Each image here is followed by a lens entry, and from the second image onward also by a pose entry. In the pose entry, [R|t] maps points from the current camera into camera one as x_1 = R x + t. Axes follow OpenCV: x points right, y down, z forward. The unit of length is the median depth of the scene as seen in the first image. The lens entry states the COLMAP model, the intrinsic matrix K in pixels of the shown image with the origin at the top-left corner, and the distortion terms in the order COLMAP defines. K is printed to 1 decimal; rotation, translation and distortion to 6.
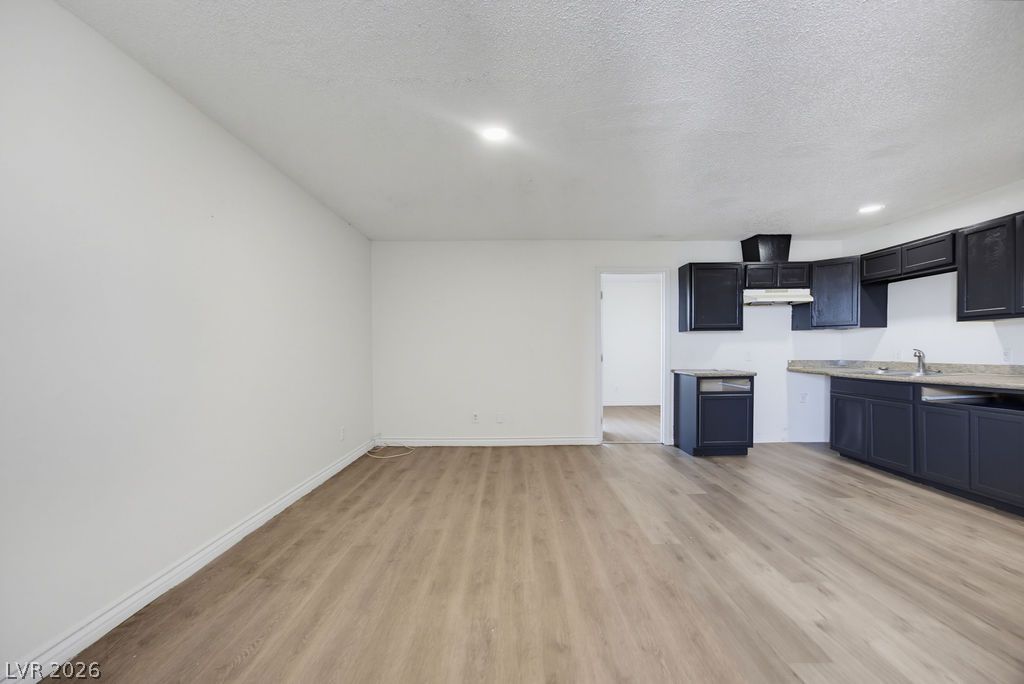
lens RADIAL K [[391.8, 0, 514.7], [0, 391.8, 351.3], [0, 0, 1]] dist [-0.016872, 0.002988]
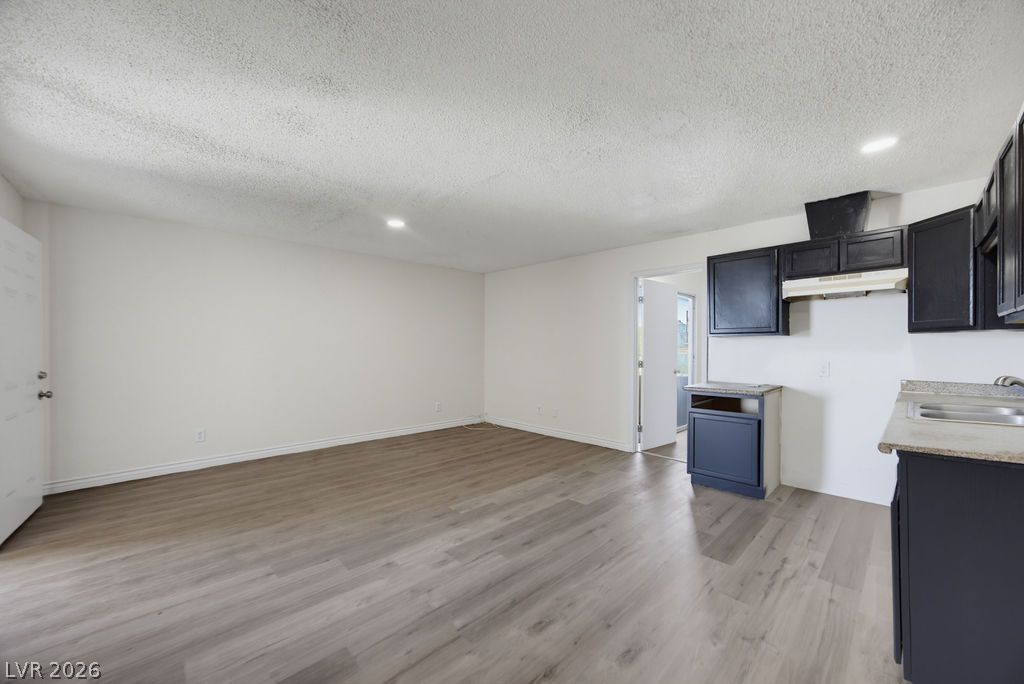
lens RADIAL K [[391.8, 0, 520.1], [0, 391.8, 340.3], [0, 0, 1]] dist [-0.016872, 0.002988]
pose [[0.710023, 0.000773, -0.704178, 1.064746], [-0.013089, 0.999841, -0.012100, -0.039909], [0.704056, 0.017809, 0.709921, 0.165500]]
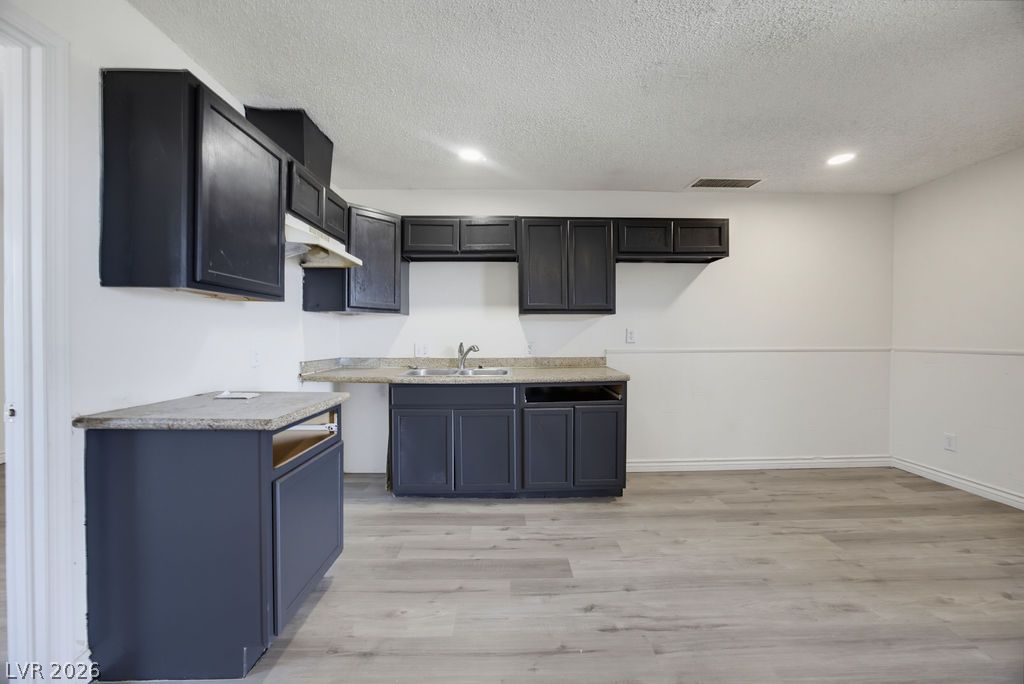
lens RADIAL K [[391.8, 0, 517.9], [0, 391.8, 341.0], [0, 0, 1]] dist [-0.016872, 0.002988]
pose [[-0.029519, 0.002651, 0.999561, 0.179166], [0.003191, 0.999992, -0.002557, -0.008126], [-0.999559, 0.003114, -0.029527, 1.052797]]
